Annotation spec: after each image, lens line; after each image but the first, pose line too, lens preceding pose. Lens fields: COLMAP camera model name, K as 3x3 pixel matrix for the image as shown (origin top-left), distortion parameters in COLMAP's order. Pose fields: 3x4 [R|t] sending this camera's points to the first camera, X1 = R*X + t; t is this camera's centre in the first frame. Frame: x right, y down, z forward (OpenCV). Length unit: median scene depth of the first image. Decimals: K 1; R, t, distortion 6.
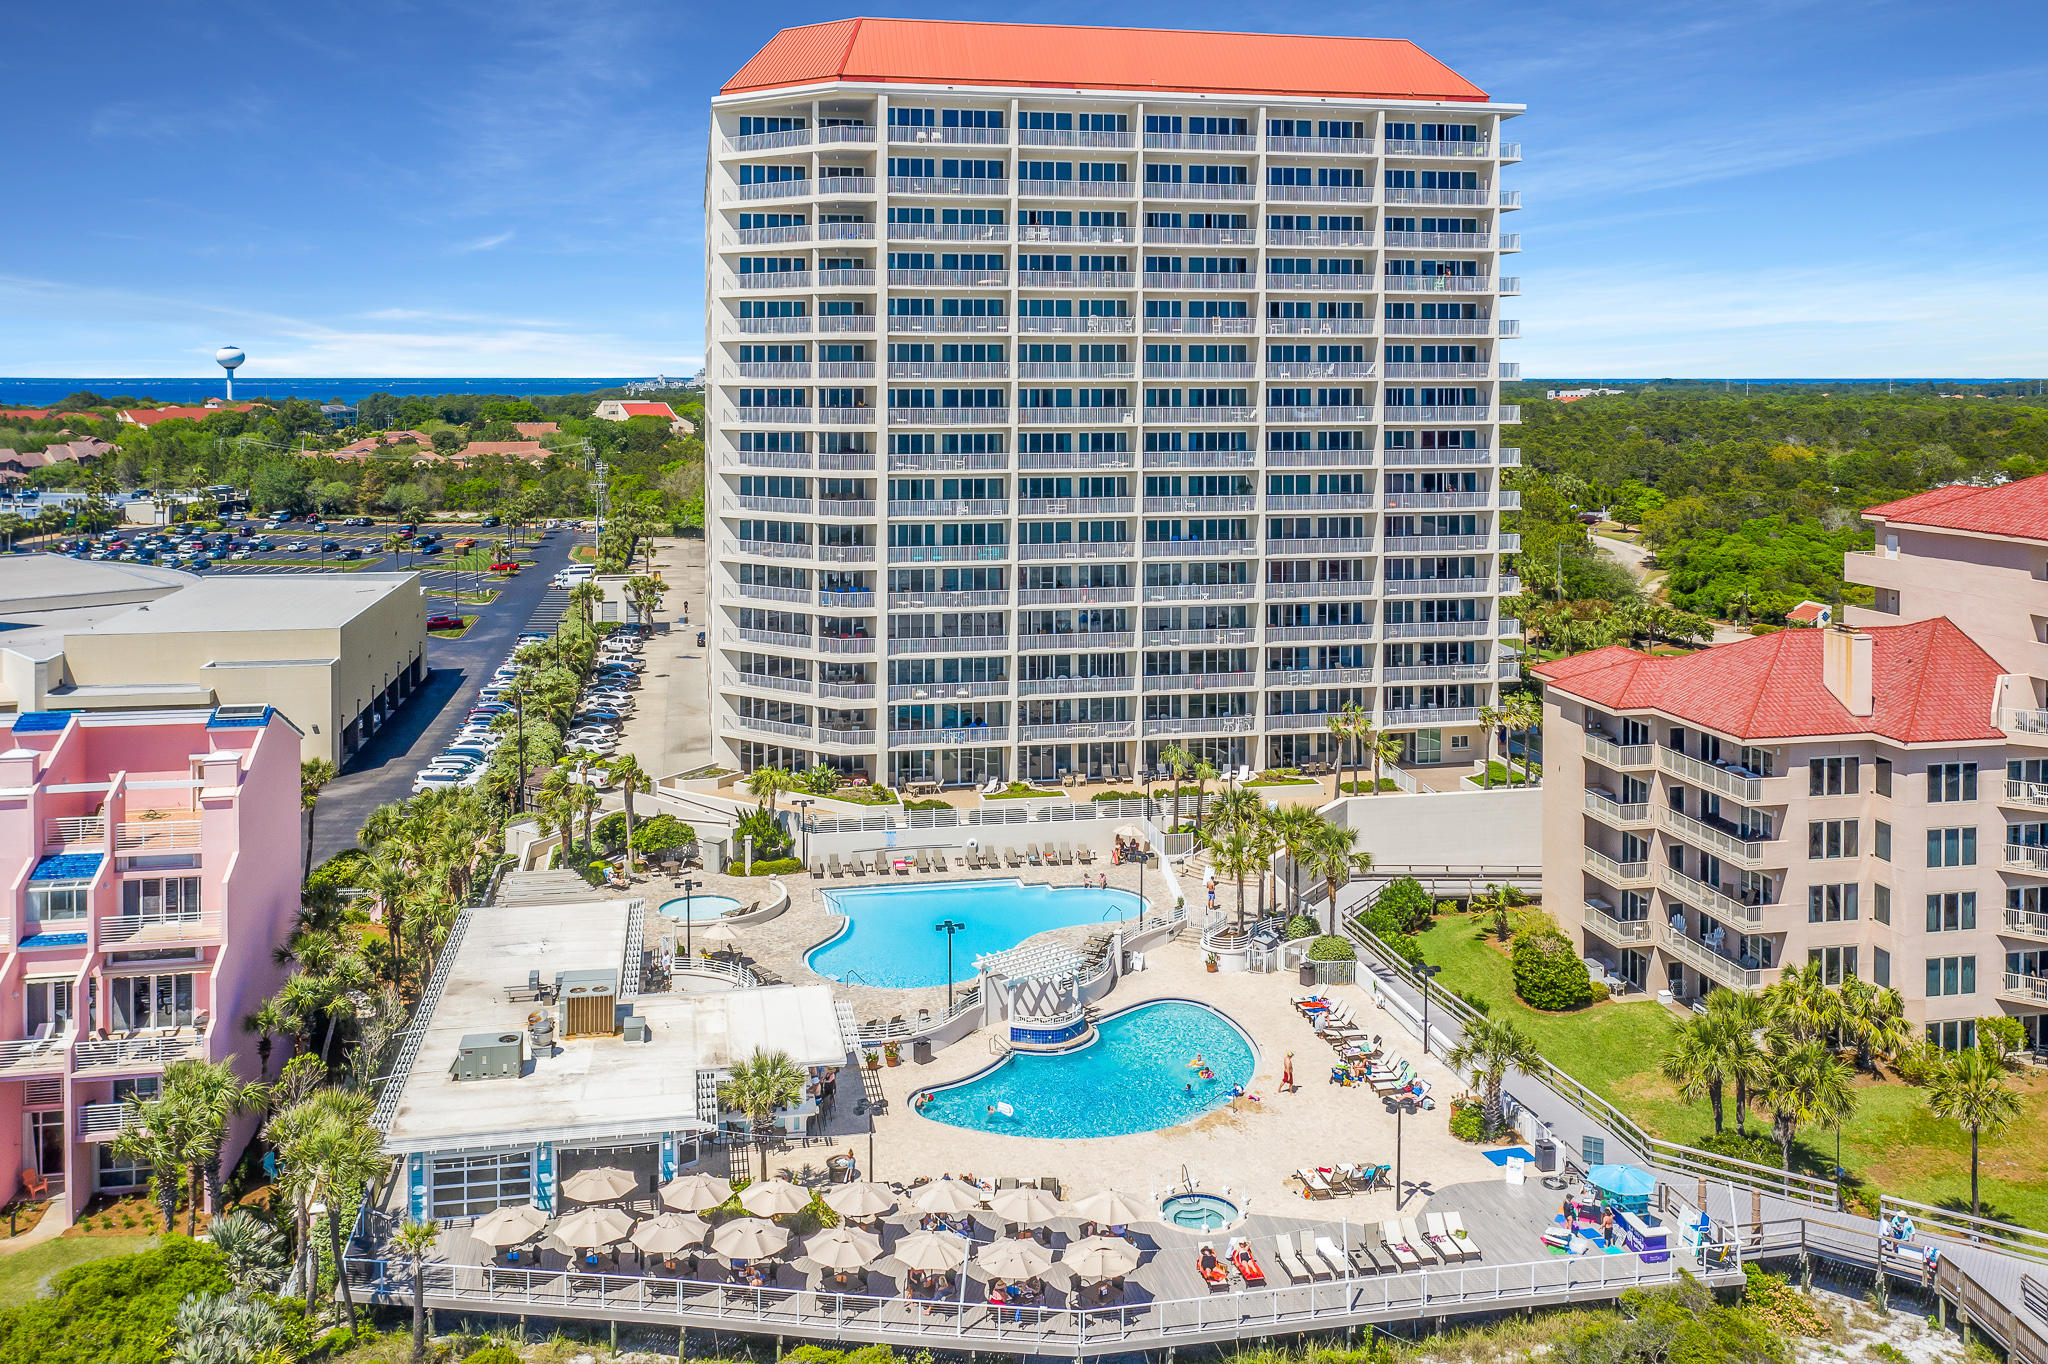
lens RADIAL K [[1685.7, 0, 1016.6], [0, 1685.7, 414.9], [0, 0, 1]] dist [-0.009460, 0.001735]
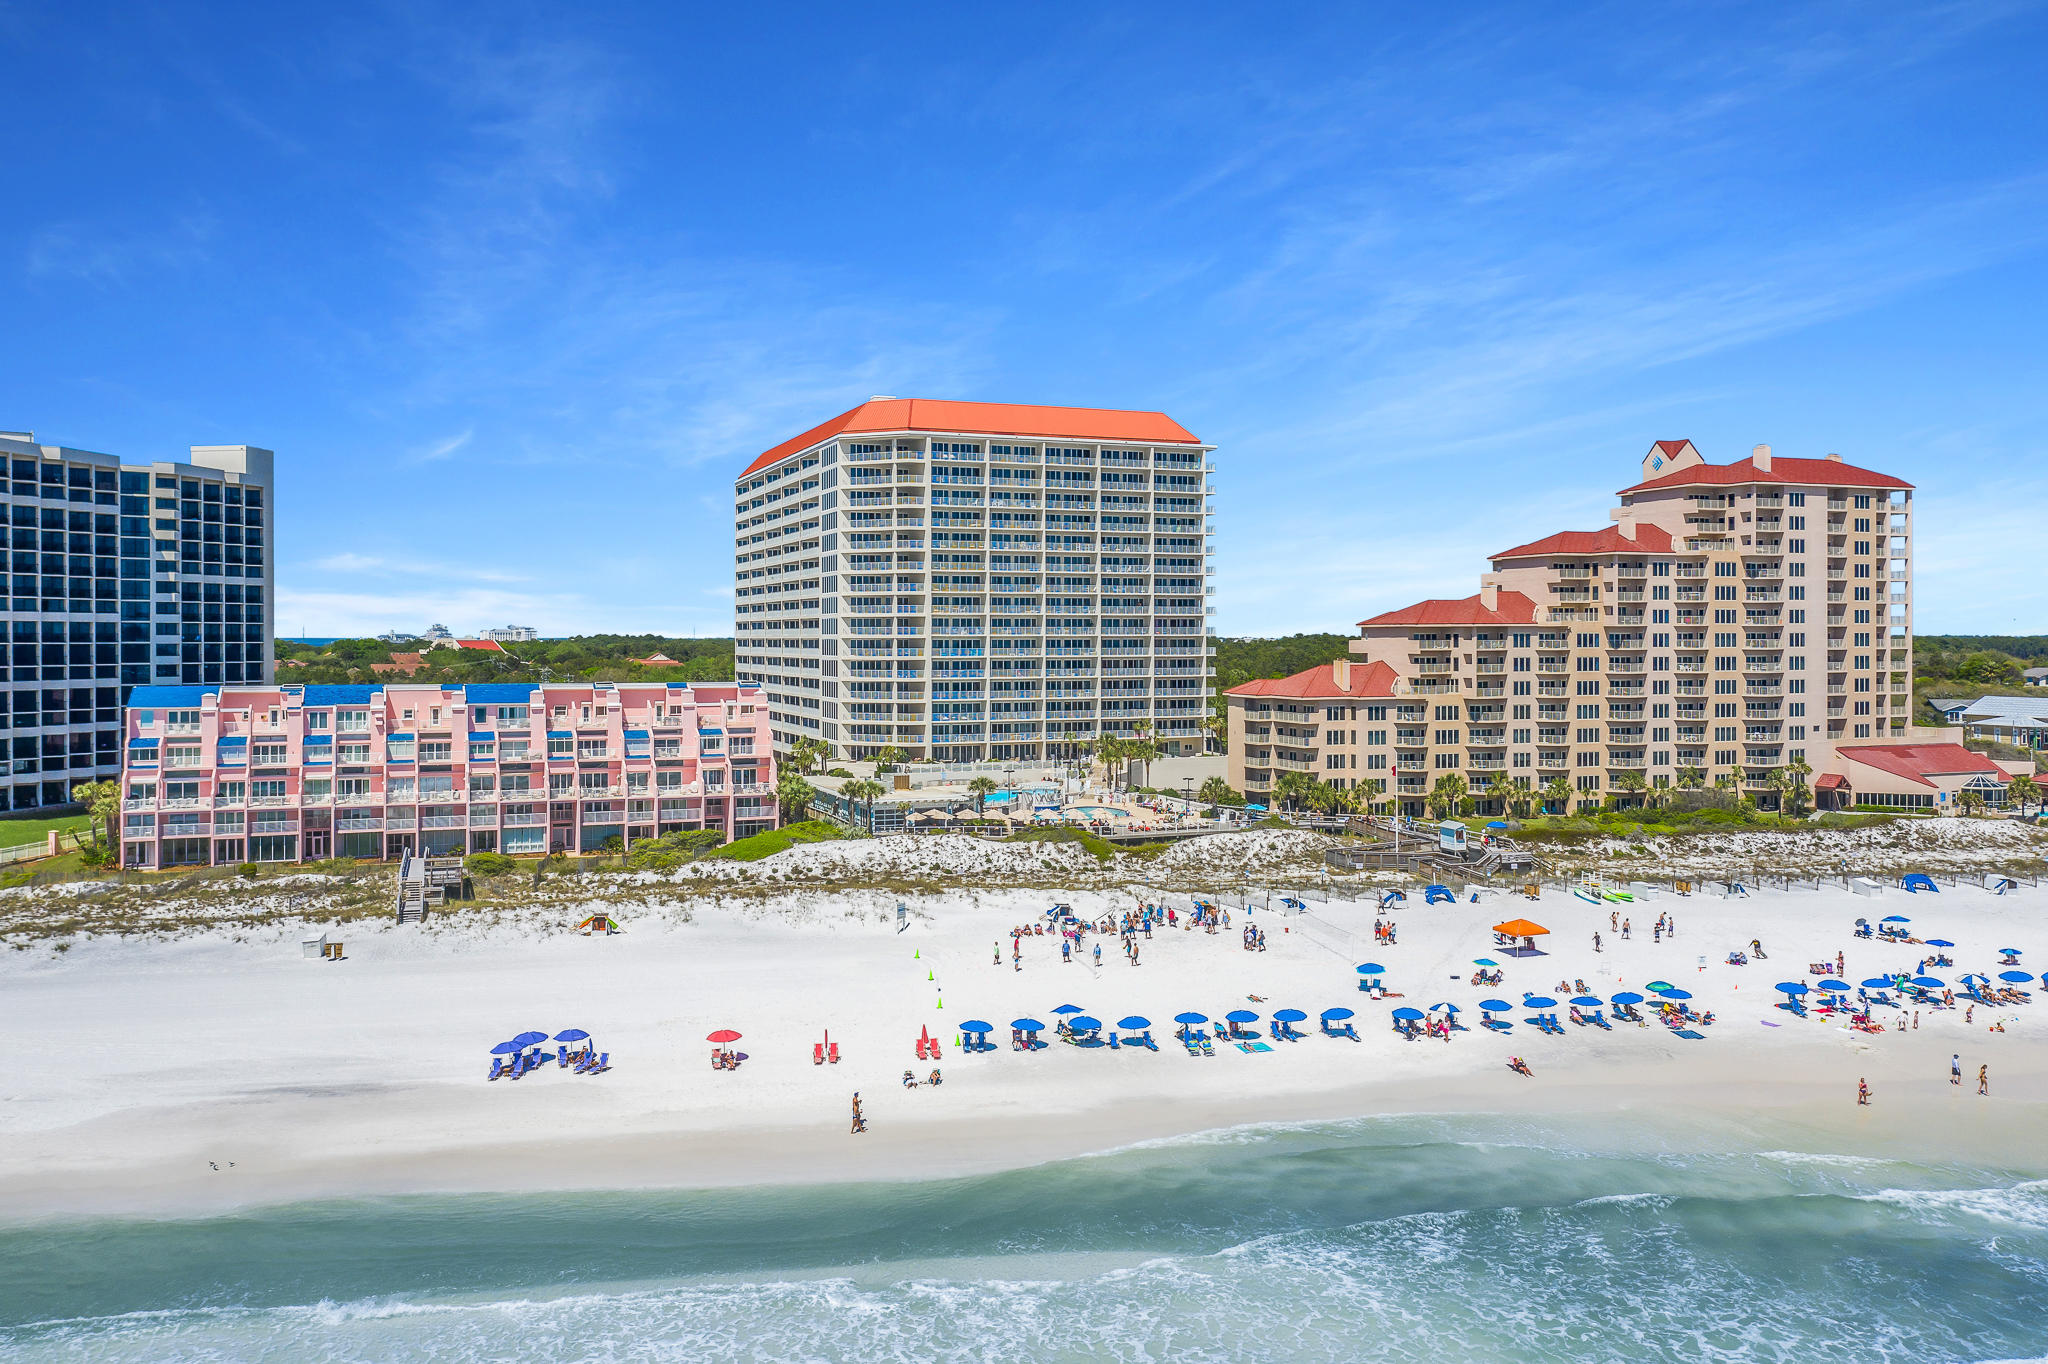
lens RADIAL K [[1607.0, 0, 977.0], [0, 1607.0, 683.5], [0, 0, 1]] dist [-0.004297, 0.000350]
pose [[0.987174, -0.004062, 0.159598, -0.338803], [0.003186, 0.999978, 0.005744, 0.109675], [-0.159618, -0.005162, 0.987165, -1.004812]]
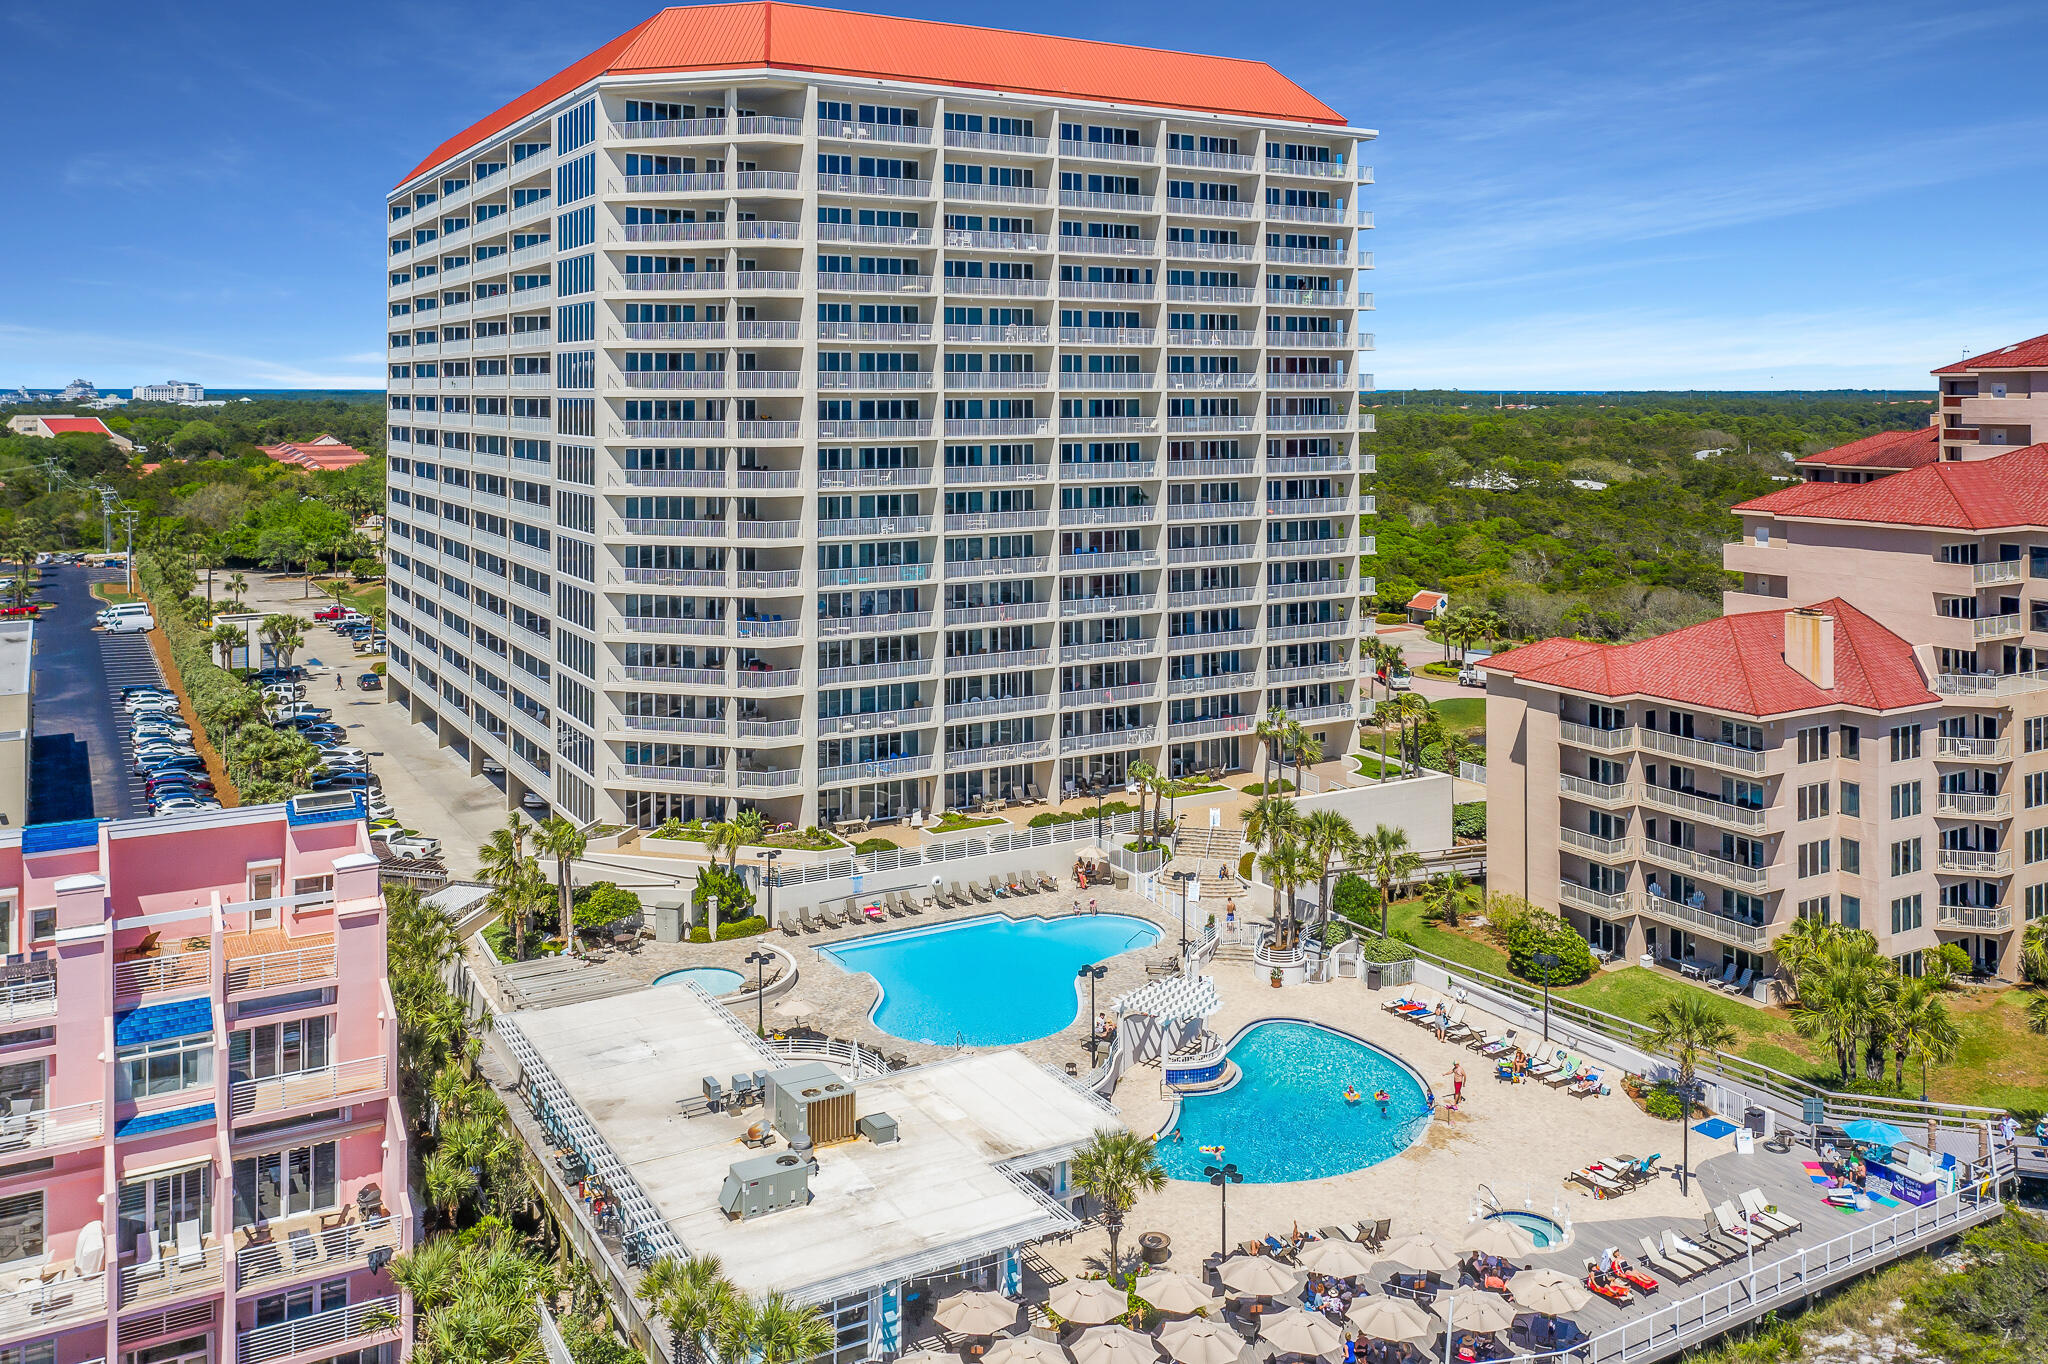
lens RADIAL K [[1674.0, 0, 1009.7], [0, 1674.0, 393.3], [0, 0, 1]] dist [-0.008939, 0.003983]
pose [[0.944950, -0.001425, 0.327210, -0.273333], [0.007881, 0.999800, -0.018406, -0.001271], [-0.327118, 0.019971, 0.944772, 0.088772]]
